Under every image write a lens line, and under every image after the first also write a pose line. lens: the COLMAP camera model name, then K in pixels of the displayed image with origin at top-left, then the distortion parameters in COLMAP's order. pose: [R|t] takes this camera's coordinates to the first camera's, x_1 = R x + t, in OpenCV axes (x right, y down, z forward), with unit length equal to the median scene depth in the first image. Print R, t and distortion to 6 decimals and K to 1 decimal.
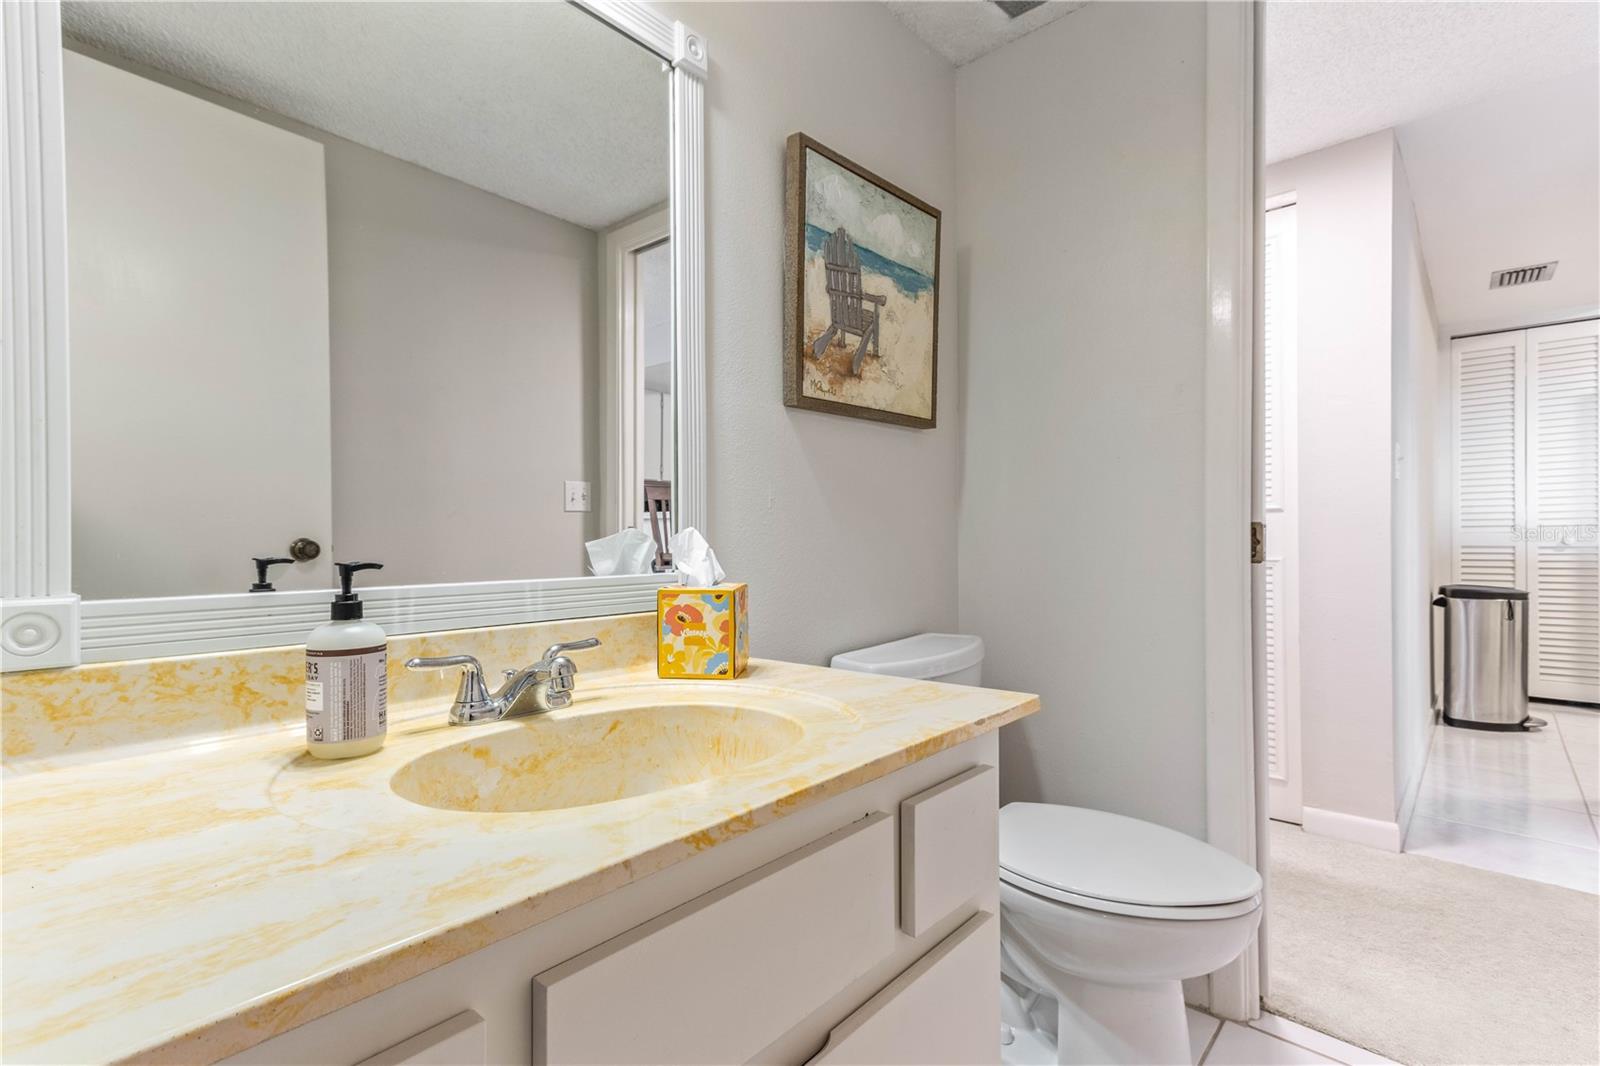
lens RADIAL K [[740.8, 0, 796.8], [0, 740.8, 537.7], [0, 0, 1]] dist [0.018477, -0.000079]
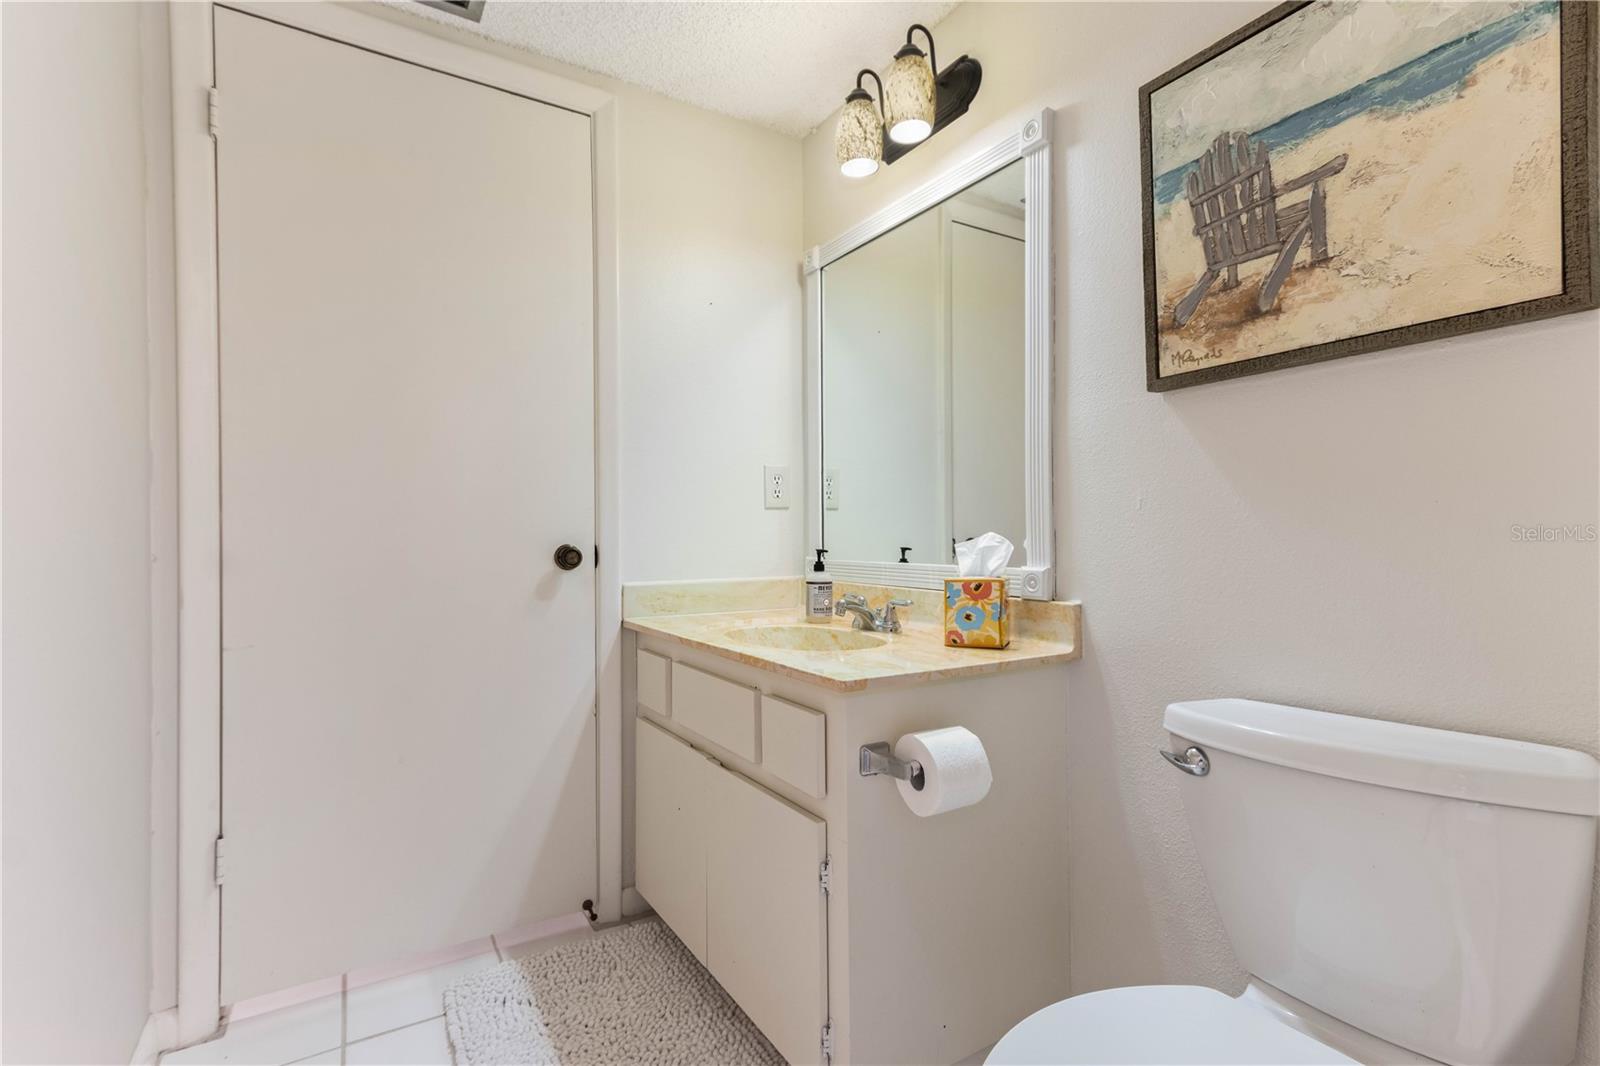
lens RADIAL K [[740.8, 0, 785.4], [0, 740.8, 535.9], [0, 0, 1]] dist [0.018477, -0.000079]
pose [[-0.277282, 0.006900, -0.960764, 0.903579], [0.003224, 0.999975, 0.006251, -0.012951], [0.960783, -0.001364, -0.277297, 0.768753]]
